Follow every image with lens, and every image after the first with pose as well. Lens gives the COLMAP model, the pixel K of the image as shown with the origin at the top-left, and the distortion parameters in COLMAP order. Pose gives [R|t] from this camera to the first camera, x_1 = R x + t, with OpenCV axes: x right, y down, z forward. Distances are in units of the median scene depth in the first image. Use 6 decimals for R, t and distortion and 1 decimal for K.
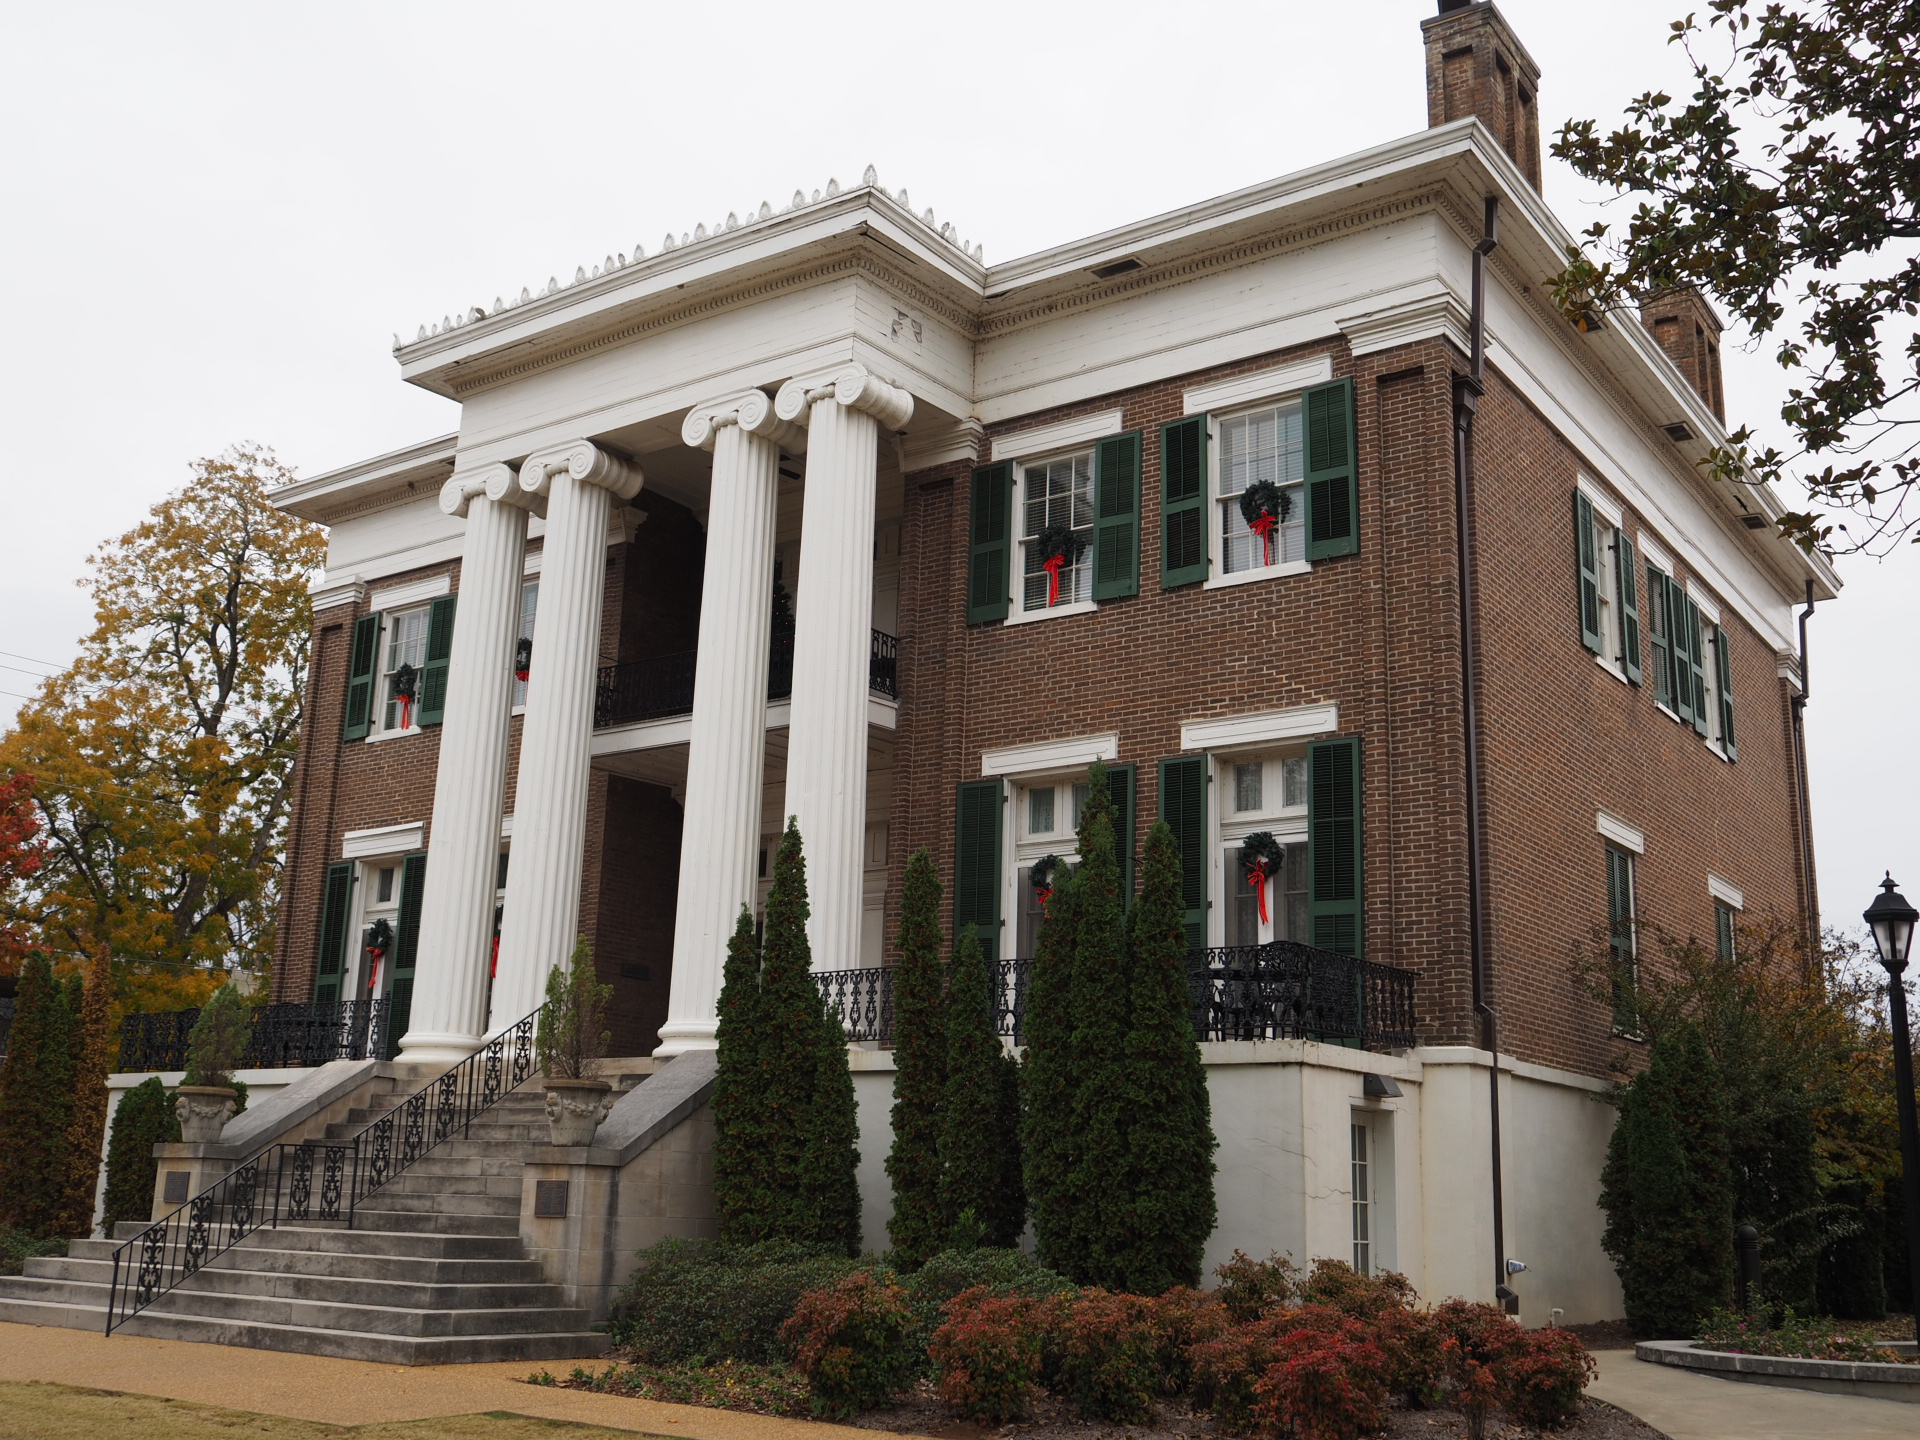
lens RADIAL K [[1908.3, 0, 959.2], [0, 1908.3, 723.3], [0, 0, 1]] dist [-0.005483, 0.000000]
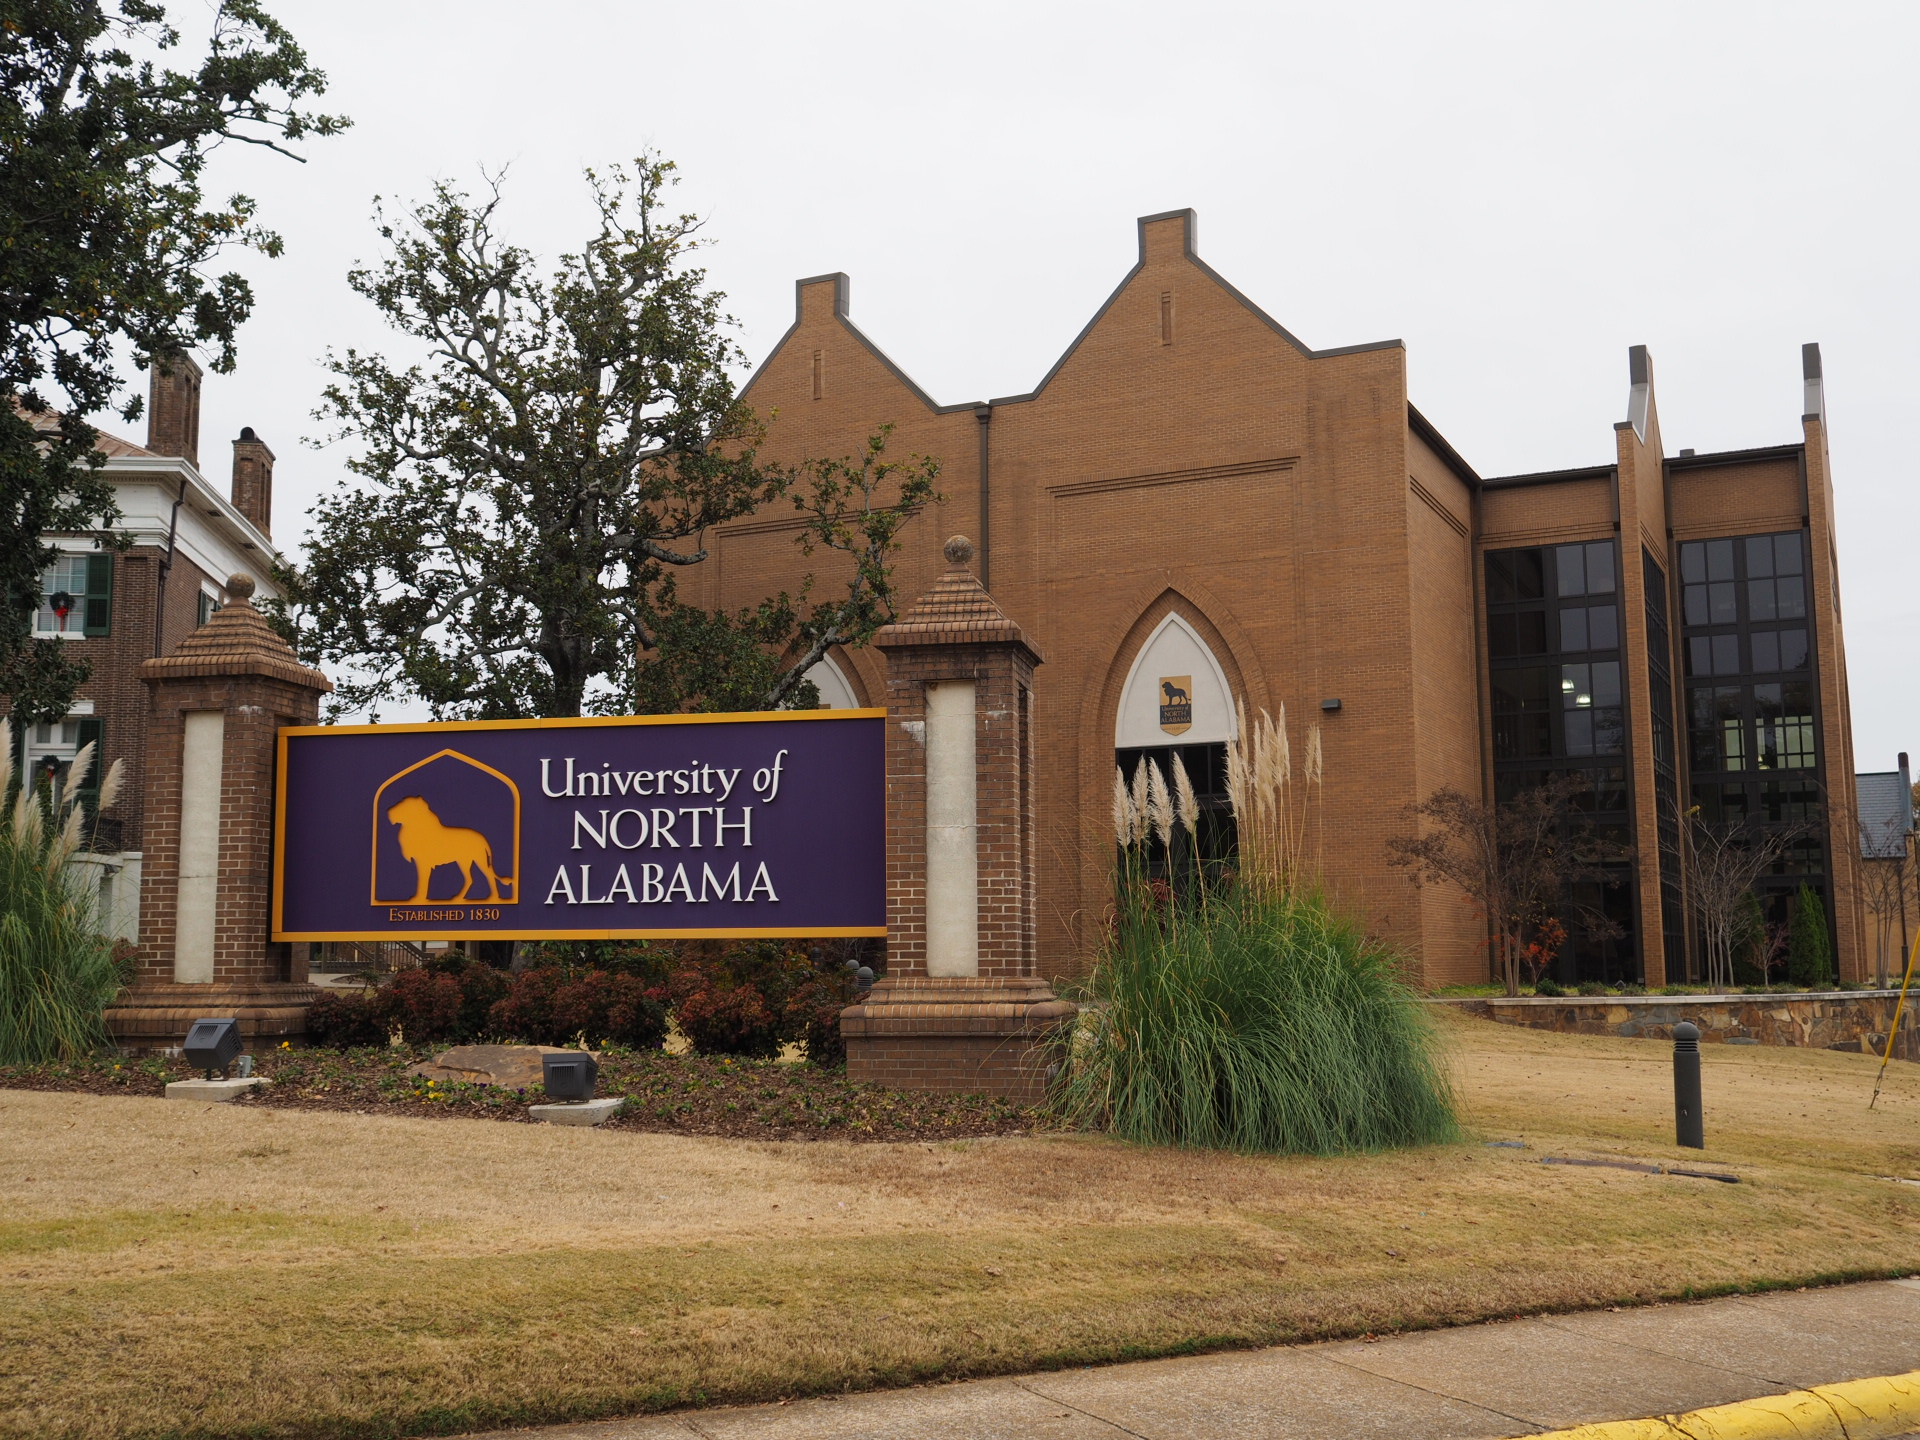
lens RADIAL K [[1908.3, 0, 960.6], [0, 1908.3, 715.1], [0, 0, 1]] dist [-0.005483, 0.000000]
pose [[0.721892, 0.047648, 0.690363, -0.609340], [-0.146091, 0.985635, 0.084736, -0.329694], [-0.676409, -0.162026, 0.718483, -1.306165]]
